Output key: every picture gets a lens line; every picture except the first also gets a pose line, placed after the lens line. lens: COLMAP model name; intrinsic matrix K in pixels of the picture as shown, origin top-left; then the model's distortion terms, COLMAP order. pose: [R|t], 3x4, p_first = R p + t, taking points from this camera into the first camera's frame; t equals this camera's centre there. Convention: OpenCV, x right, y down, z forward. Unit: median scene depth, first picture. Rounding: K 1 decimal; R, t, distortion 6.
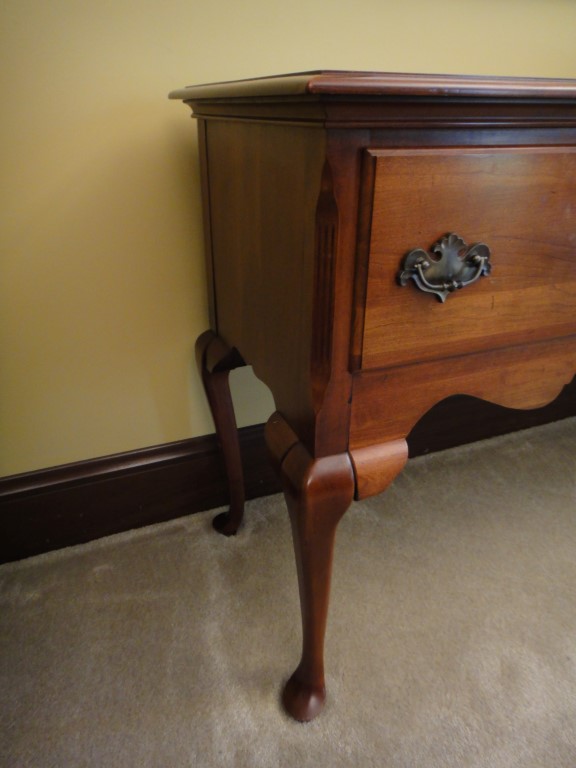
lens RADIAL K [[549.5, 0, 288.0], [0, 549.5, 384.0], [0, 0, 1]] dist [0.015789, -0.006159]
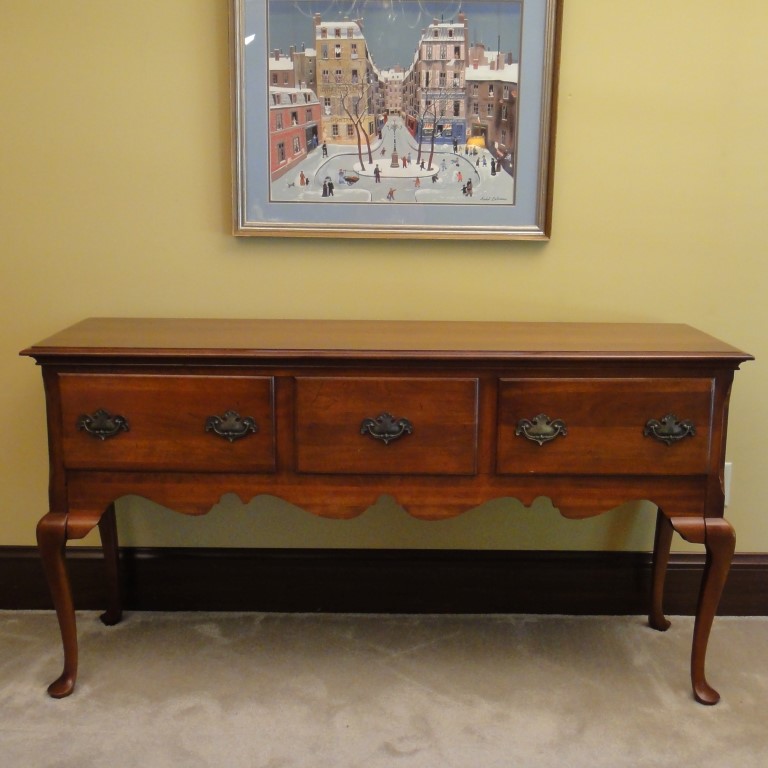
lens RADIAL K [[1092.3, 0, 383.3], [0, 1092.3, 422.8], [0, 0, 1]] dist [0.014222, 0.025109]
pose [[0.917666, 0.092386, -0.386463, 2.607510], [-0.180734, 0.963211, -0.198895, 0.385520], [0.353871, 0.252366, 0.900604, -2.179596]]
